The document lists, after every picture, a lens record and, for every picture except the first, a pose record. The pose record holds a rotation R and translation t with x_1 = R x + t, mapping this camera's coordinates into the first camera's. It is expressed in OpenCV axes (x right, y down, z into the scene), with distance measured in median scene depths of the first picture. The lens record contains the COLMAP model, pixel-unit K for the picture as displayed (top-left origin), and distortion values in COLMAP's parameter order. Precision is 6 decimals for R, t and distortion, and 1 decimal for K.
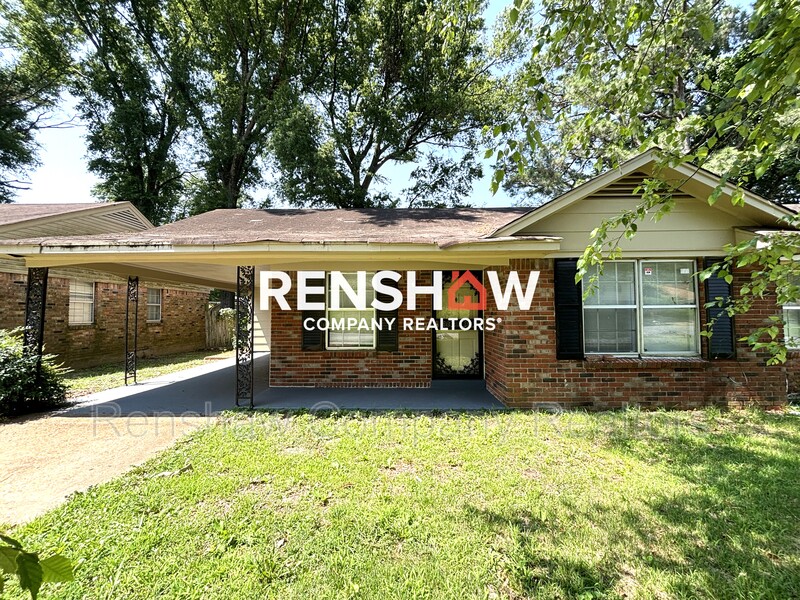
lens RADIAL K [[320.8, 0, 403.1], [0, 320.8, 300.6], [0, 0, 1]] dist [-0.000644, 0.000144]
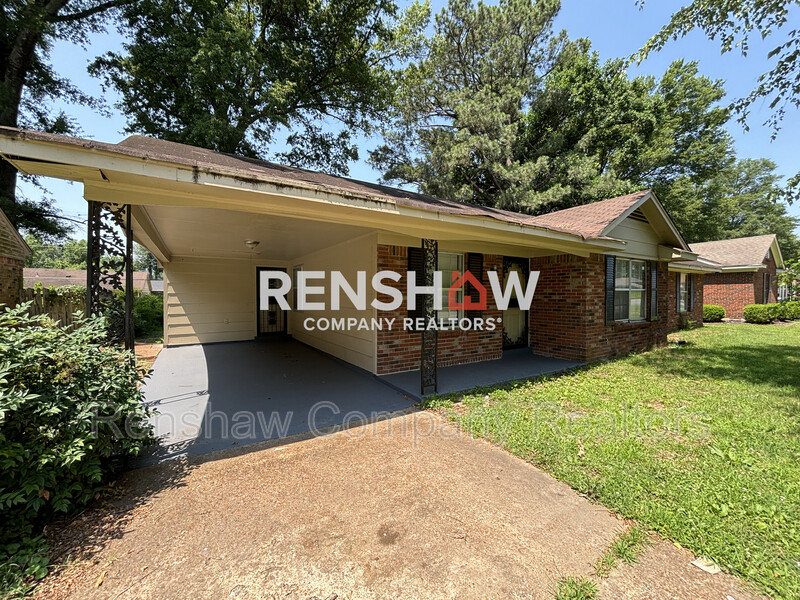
lens RADIAL K [[320.8, 0, 400.8], [0, 320.8, 299.5], [0, 0, 1]] dist [-0.000644, 0.000144]
pose [[0.842596, -0.004112, 0.538530, -0.831005], [-0.025612, 0.998533, 0.047697, 0.015727], [-0.537937, -0.053982, 0.841255, 0.234242]]
